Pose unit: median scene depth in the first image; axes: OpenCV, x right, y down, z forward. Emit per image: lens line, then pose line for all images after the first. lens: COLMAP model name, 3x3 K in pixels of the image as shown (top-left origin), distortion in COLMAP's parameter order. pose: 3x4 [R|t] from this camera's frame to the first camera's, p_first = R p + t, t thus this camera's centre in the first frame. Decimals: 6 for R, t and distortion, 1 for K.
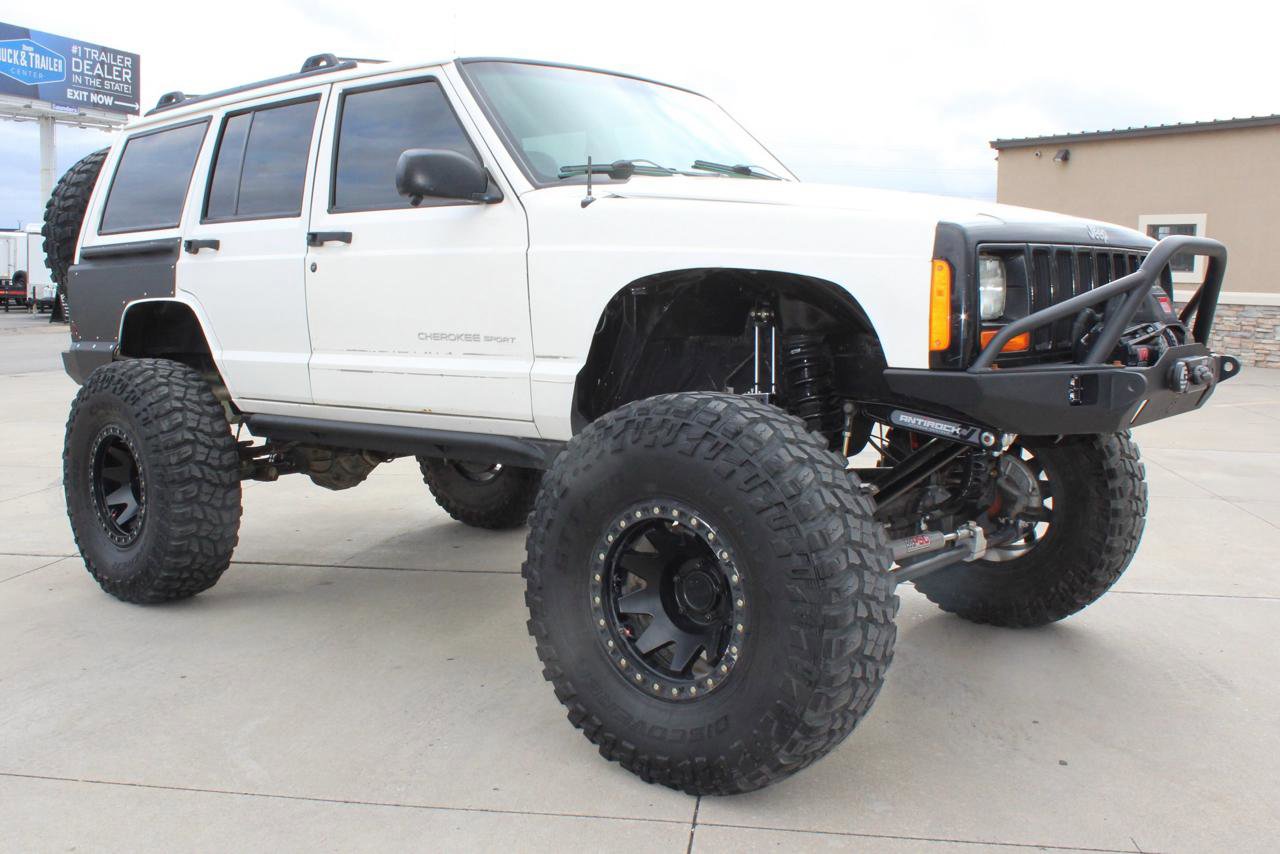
lens RADIAL K [[1232.0, 0, 566.3], [0, 1232.0, 413.0], [0, 0, 1]] dist [-0.125794, 0.016673]
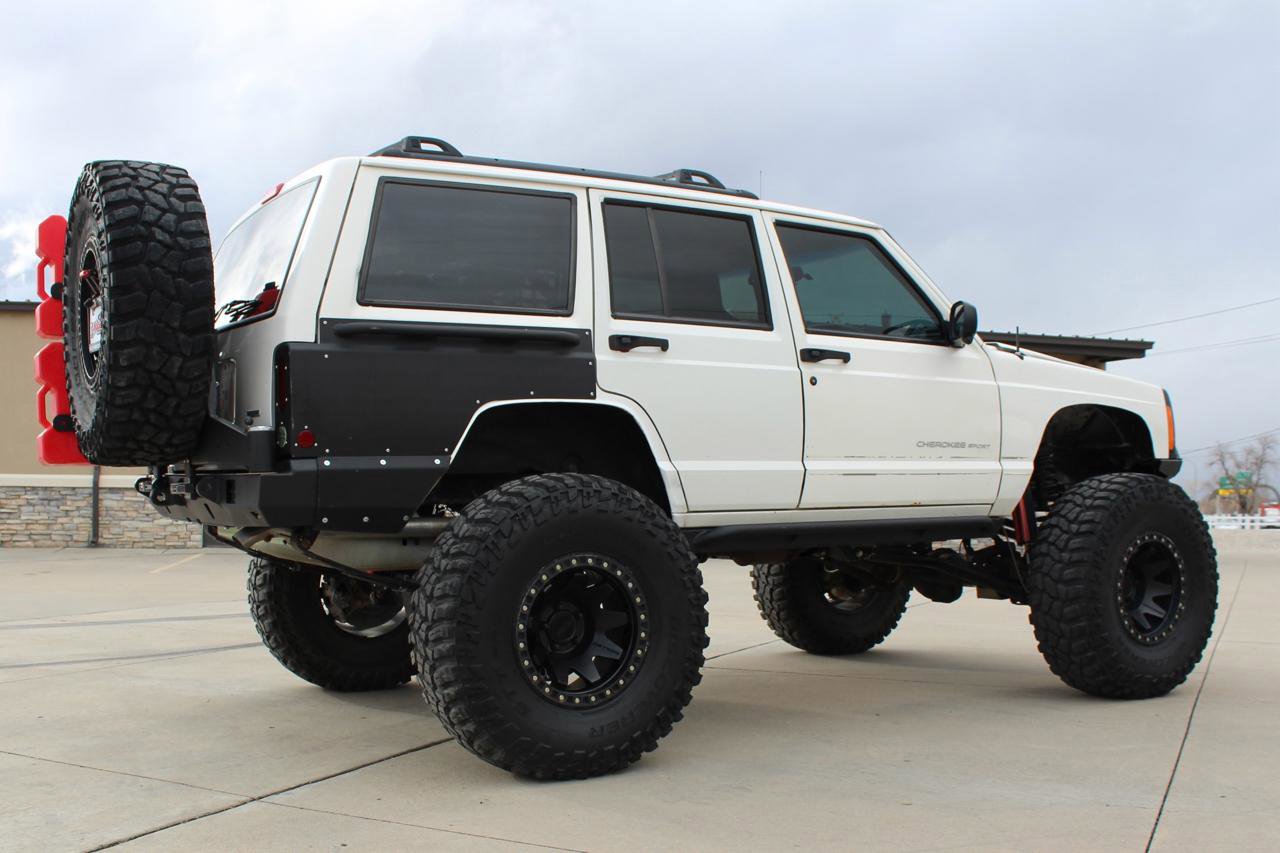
lens RADIAL K [[1349.4, 0, 575.9], [0, 1349.4, 543.4], [0, 0, 1]] dist [-0.138829, 0.029370]
pose [[0.304007, -0.034429, 0.952047, -1.362998], [0.097614, 0.995213, 0.004820, -0.001983], [-0.947656, 0.091468, 0.305912, 0.822697]]
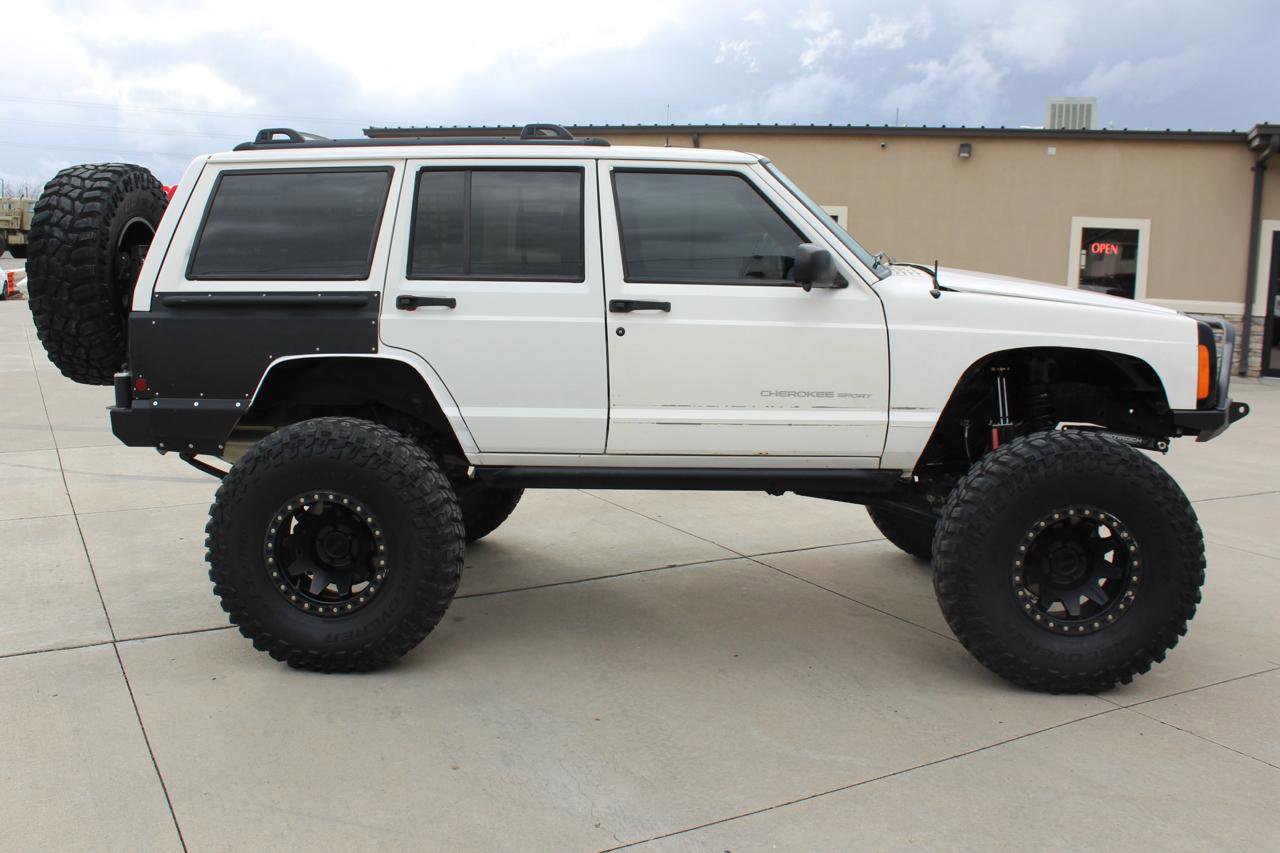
lens RADIAL K [[1232.0, 0, 566.3], [0, 1232.0, 412.5], [0, 0, 1]] dist [-0.125794, 0.016673]
pose [[0.790047, -0.068824, 0.609171, -0.900090], [0.047633, 0.997566, 0.050929, -0.101955], [-0.611194, -0.011220, 0.791402, 0.143364]]
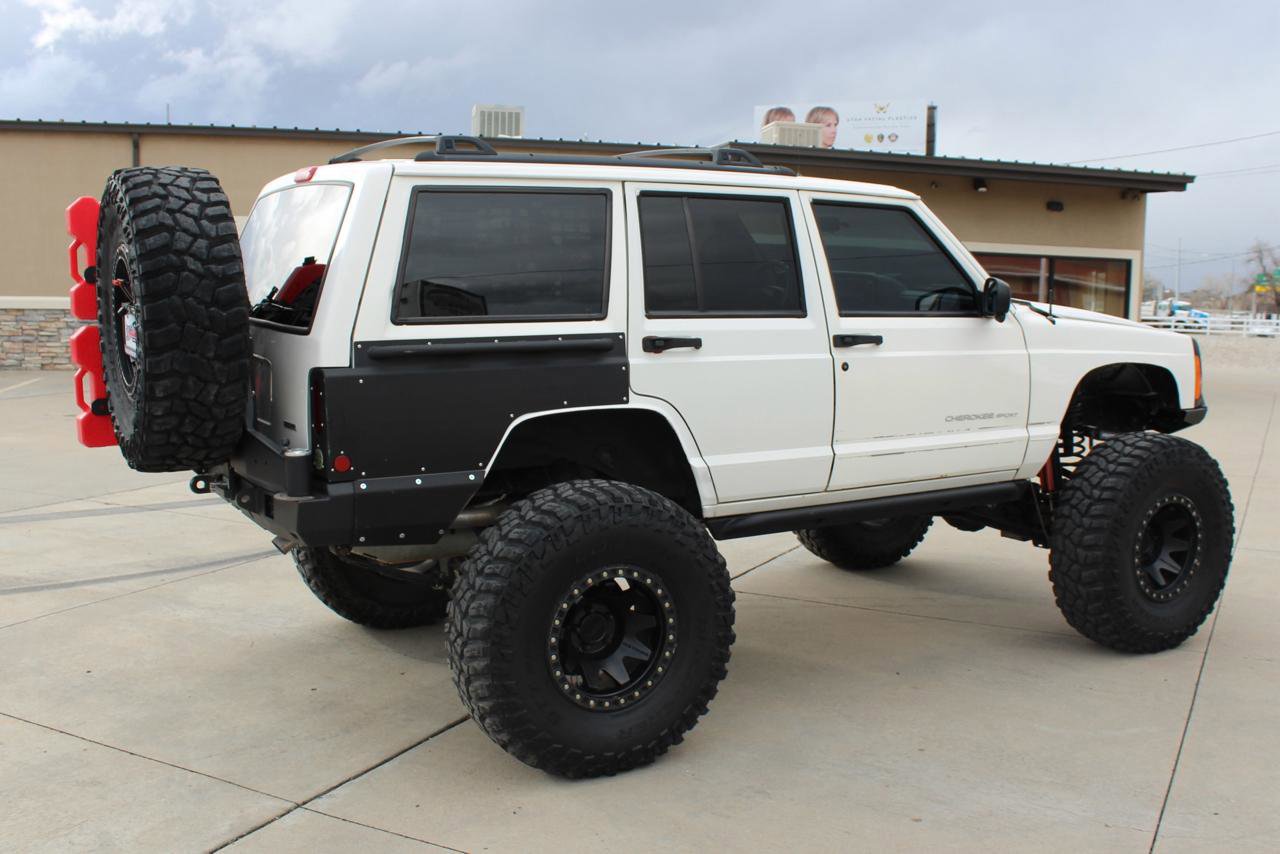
lens RADIAL K [[1338.7, 0, 641.9], [0, 1338.7, 468.6], [0, 0, 1]] dist [-0.139115, 0.024991]
pose [[0.286584, -0.137206, 0.948179, -1.360368], [0.084747, 0.989443, 0.117563, -0.178870], [-0.954299, 0.046663, 0.295187, 0.799684]]
